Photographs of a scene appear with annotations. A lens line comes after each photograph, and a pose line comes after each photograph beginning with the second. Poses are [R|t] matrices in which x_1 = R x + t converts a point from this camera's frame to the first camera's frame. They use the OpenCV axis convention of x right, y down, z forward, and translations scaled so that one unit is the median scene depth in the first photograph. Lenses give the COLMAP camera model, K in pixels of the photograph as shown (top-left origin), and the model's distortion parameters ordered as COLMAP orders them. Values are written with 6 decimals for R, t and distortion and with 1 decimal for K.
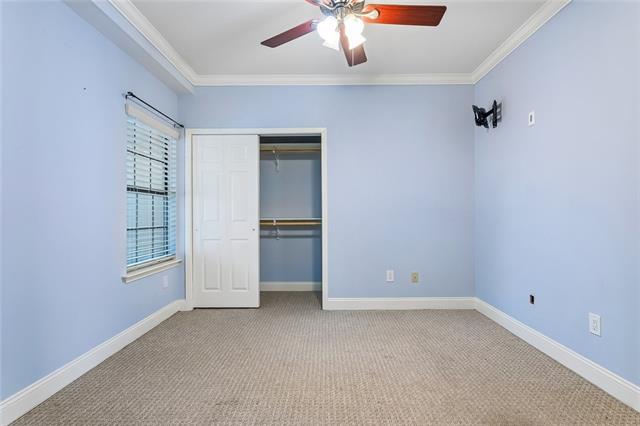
lens RADIAL K [[315.3, 0, 321.0], [0, 315.3, 209.2], [0, 0, 1]] dist [-0.000676, -0.000016]
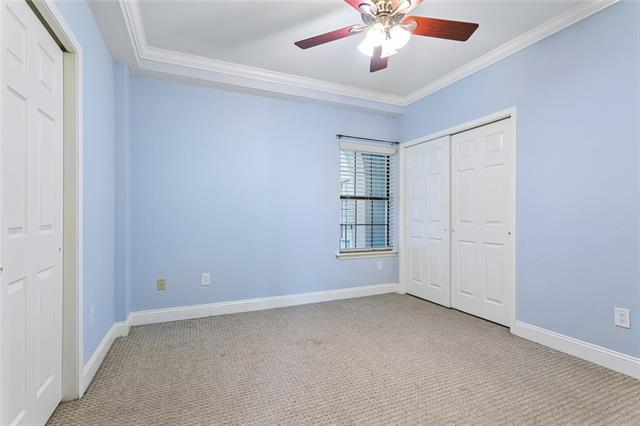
lens RADIAL K [[309.2, 0, 316.5], [0, 309.2, 215.2], [0, 0, 1]] dist [0.002426, 0.000655]
pose [[0.404265, 0.007871, -0.914608, 0.559011], [0.007768, 0.999897, 0.012039, 0.001011], [0.914609, -0.011972, 0.404162, 0.230576]]
